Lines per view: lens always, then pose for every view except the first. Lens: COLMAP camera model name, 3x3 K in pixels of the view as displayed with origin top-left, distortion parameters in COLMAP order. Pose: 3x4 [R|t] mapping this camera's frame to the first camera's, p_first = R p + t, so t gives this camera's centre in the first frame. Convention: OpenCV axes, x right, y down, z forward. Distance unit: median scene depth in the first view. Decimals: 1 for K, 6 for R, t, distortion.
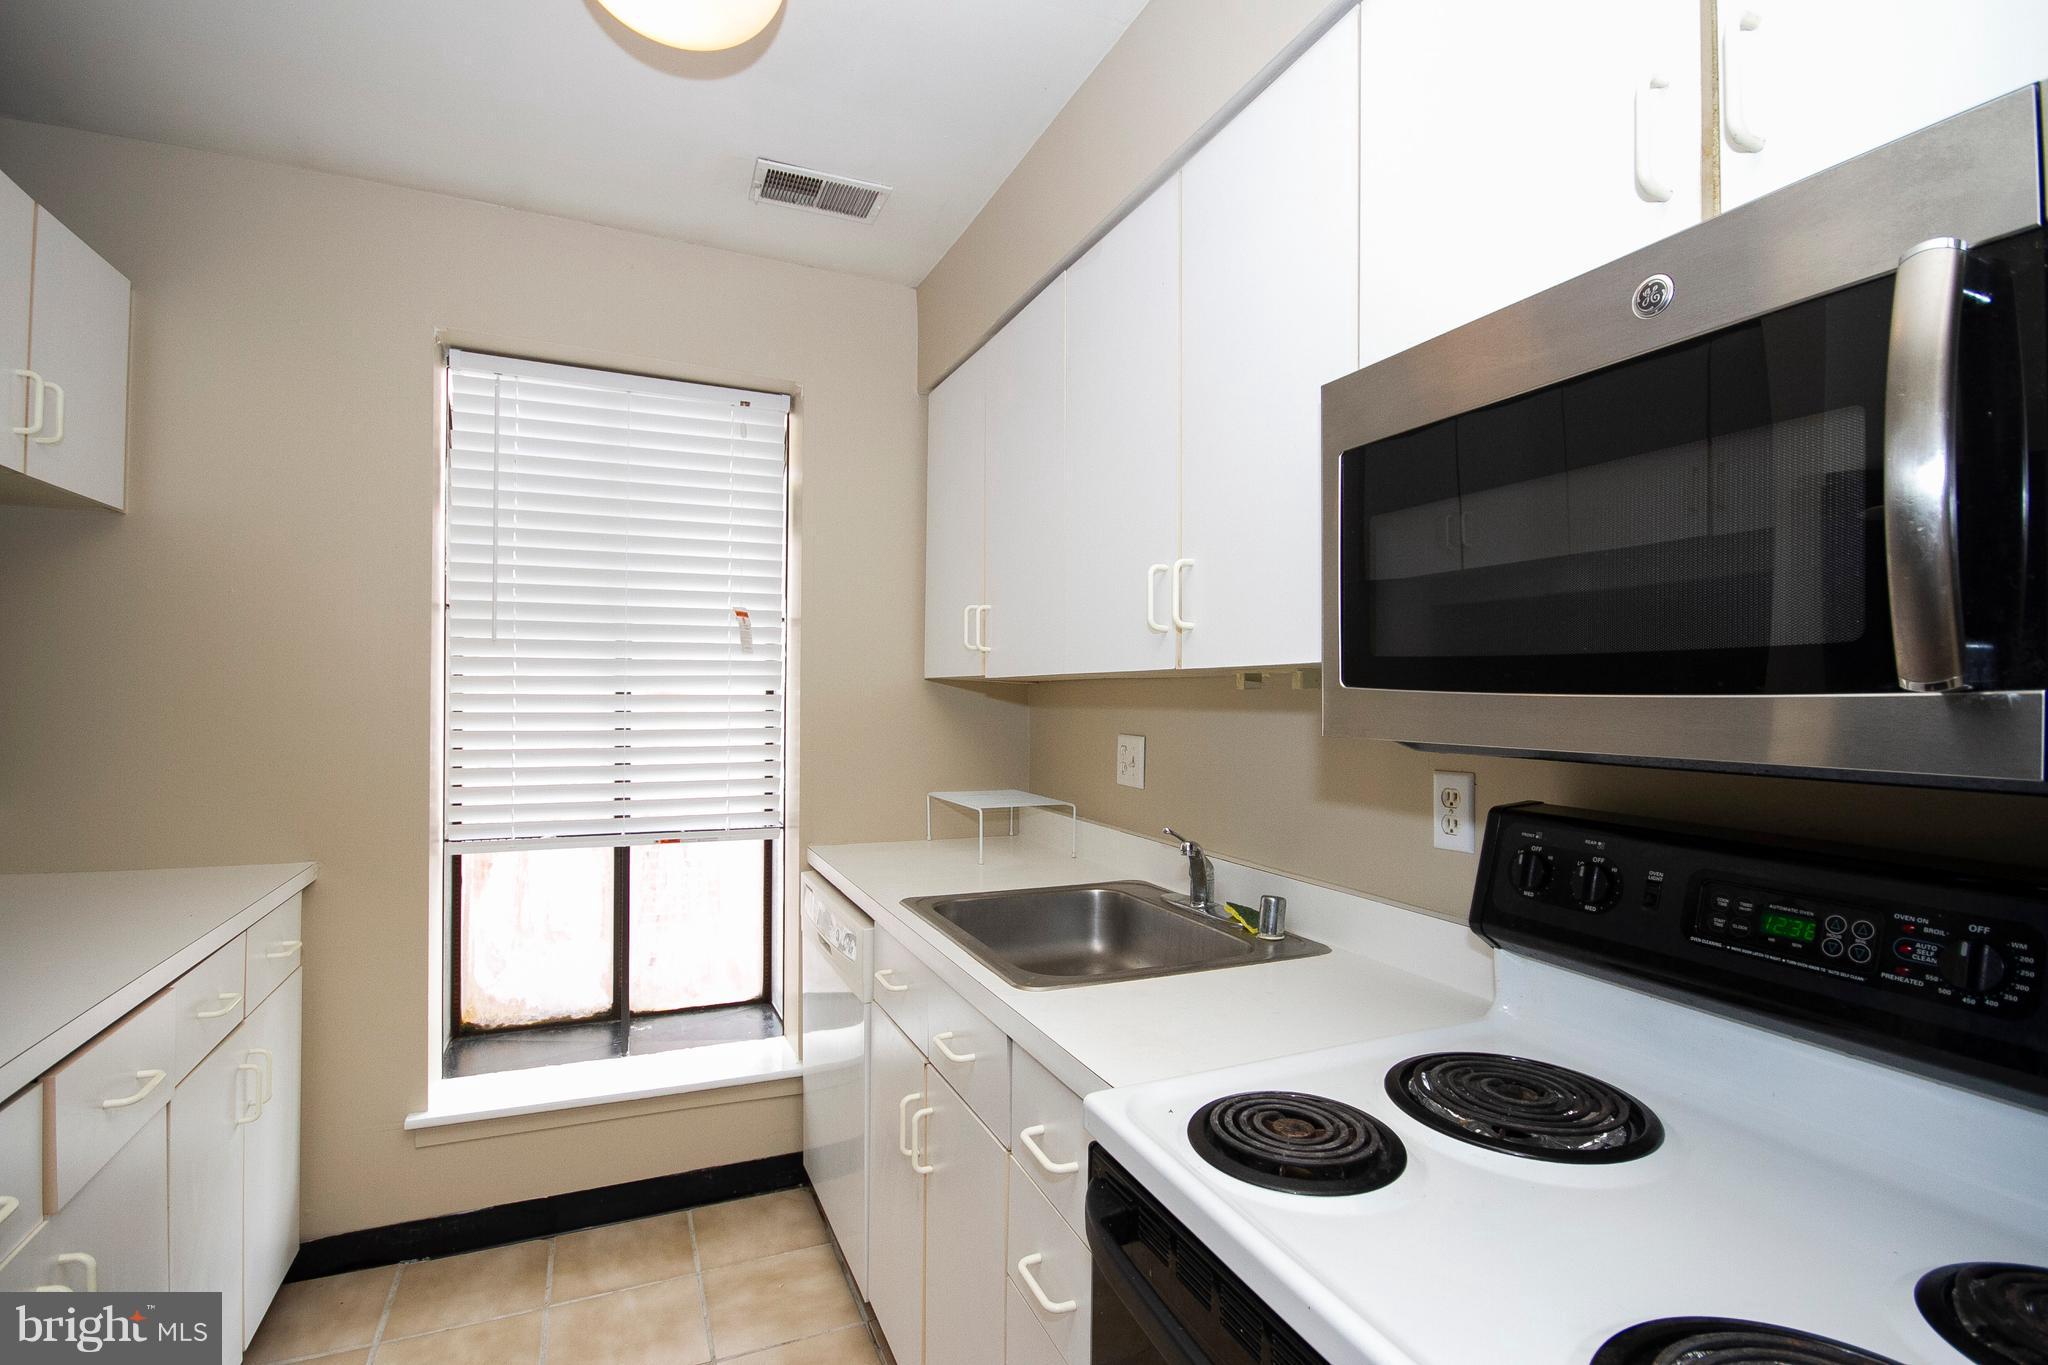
lens RADIAL K [[971.2, 0, 1038.1], [0, 971.2, 705.0], [0, 0, 1]] dist [0.002227, -0.011309]
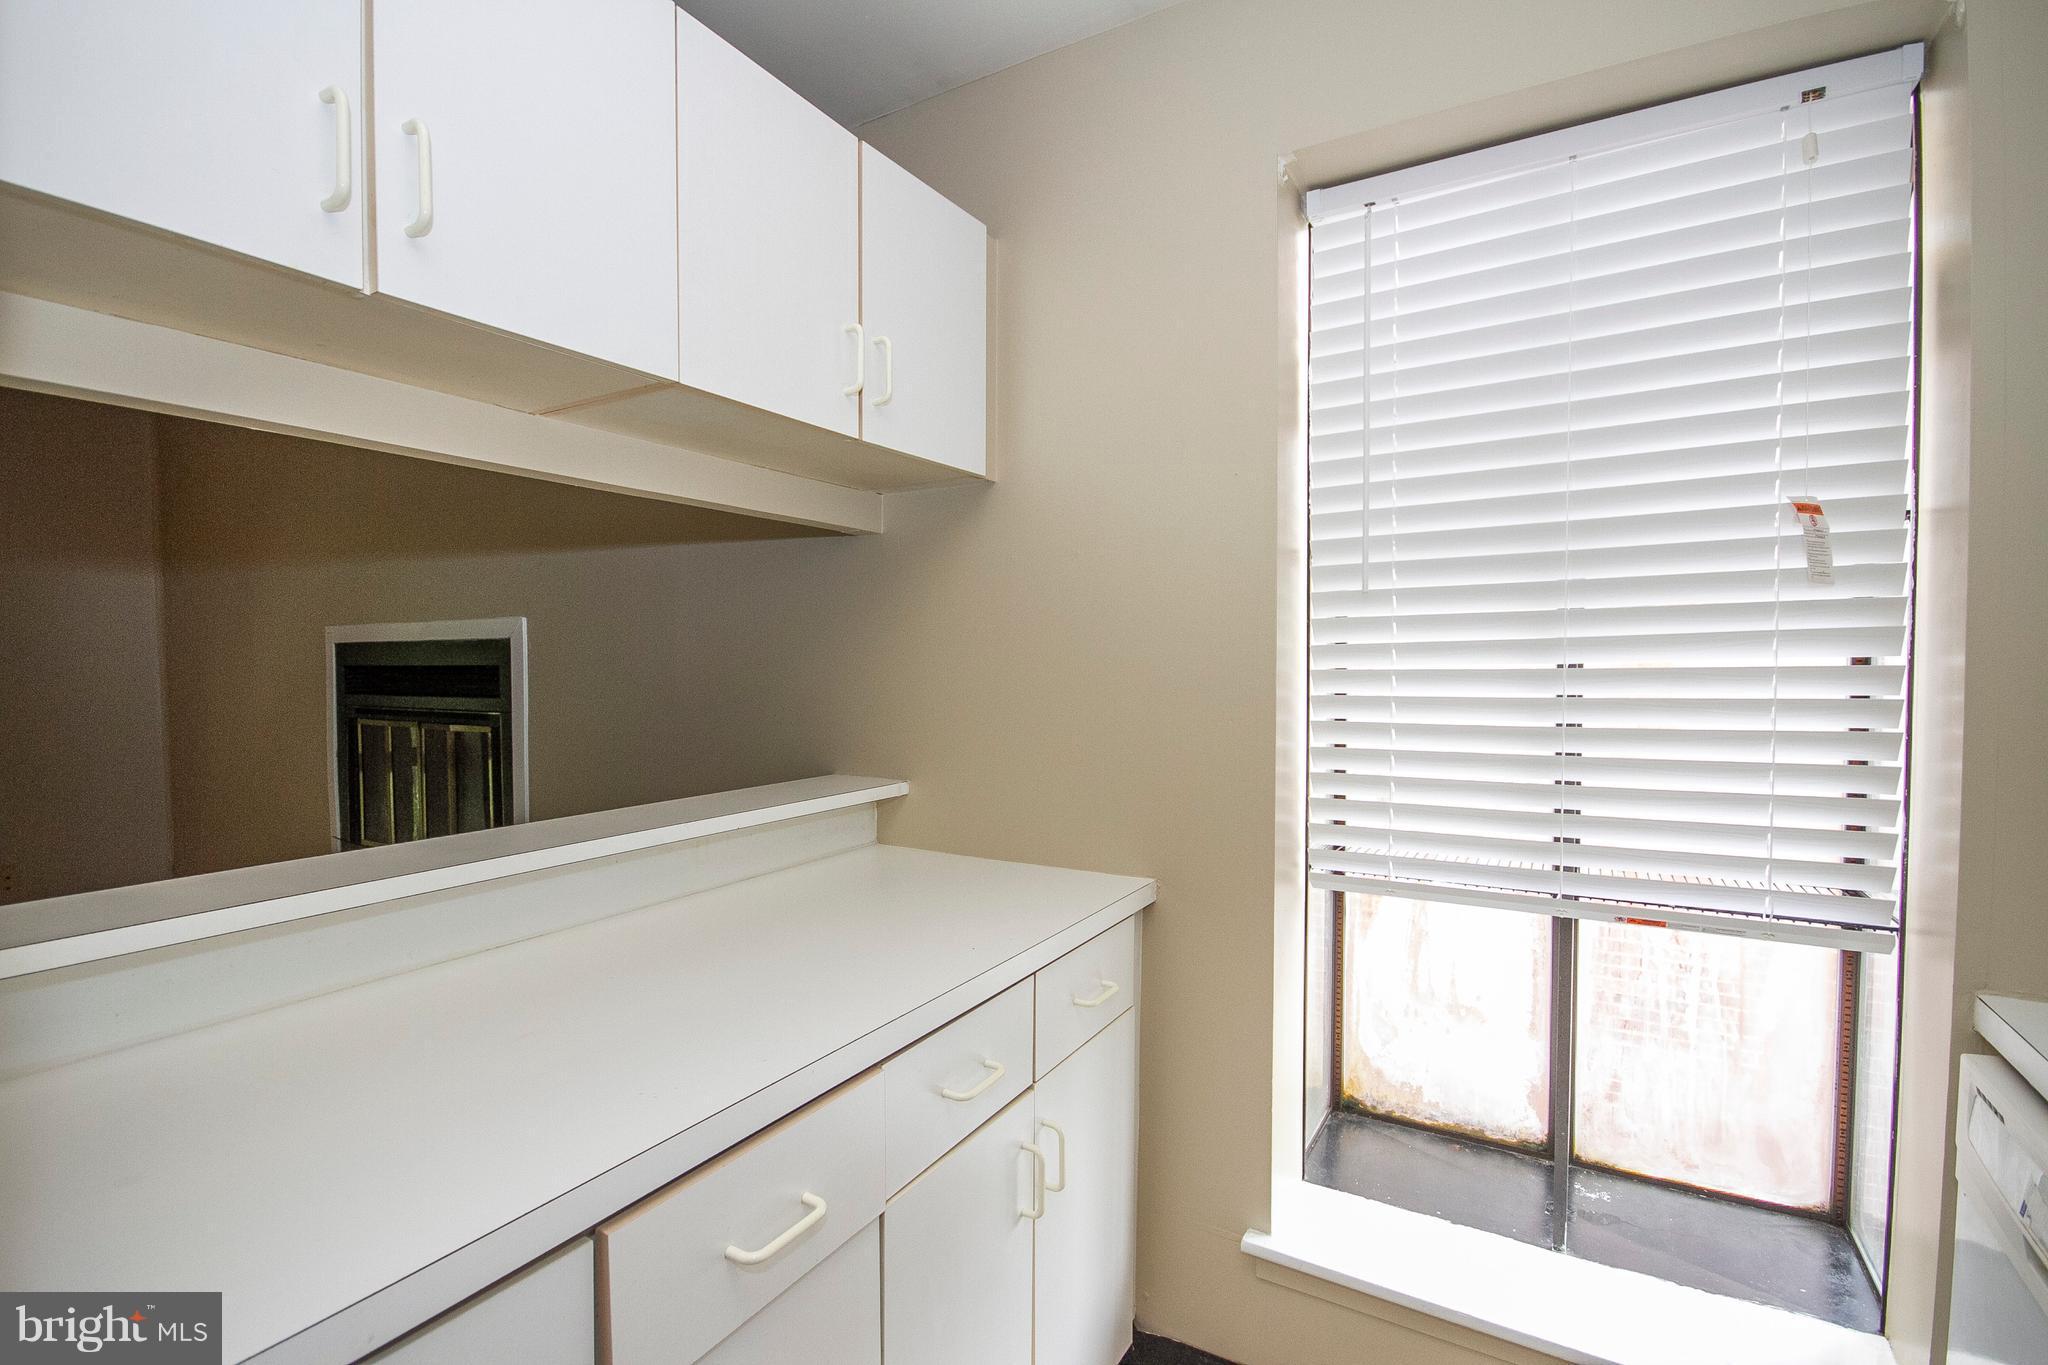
lens RADIAL K [[904.9, 0, 1028.8], [0, 904.9, 689.0], [0, 0, 1]] dist [-0.017135, -0.000345]
pose [[0.561994, 0.010978, -0.827068, -0.143362], [0.000124, 0.999911, 0.013356, -0.005641], [0.827141, -0.007609, 0.561943, 0.389505]]
